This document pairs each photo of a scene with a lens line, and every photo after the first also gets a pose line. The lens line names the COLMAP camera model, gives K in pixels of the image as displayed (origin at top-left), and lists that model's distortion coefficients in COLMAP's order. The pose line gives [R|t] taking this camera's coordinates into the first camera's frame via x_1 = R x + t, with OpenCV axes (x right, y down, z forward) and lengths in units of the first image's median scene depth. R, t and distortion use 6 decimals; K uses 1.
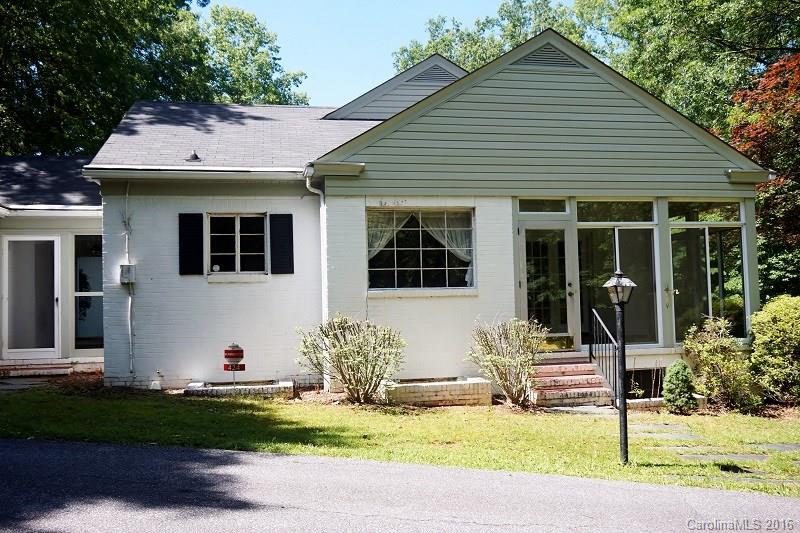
lens RADIAL K [[734.2, 0, 399.4], [0, 734.2, 268.0], [0, 0, 1]] dist [-0.013058, 0.000000]
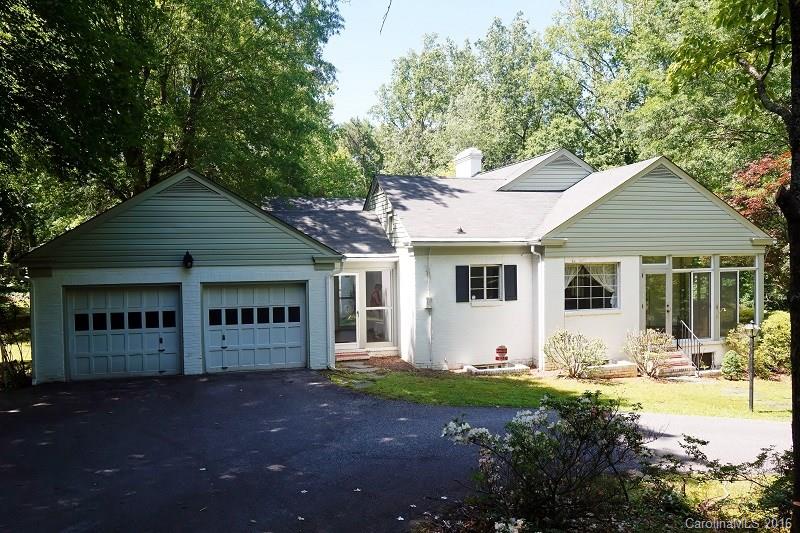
lens RADIAL K [[672.5, 0, 400.7], [0, 672.5, 265.1], [0, 0, 1]] dist [-0.005663, -0.001074]
pose [[0.991510, 0.006940, 0.129848, -0.611131], [-0.016349, 0.997304, 0.071534, -0.179312], [-0.129002, -0.073050, 0.988950, -0.492292]]
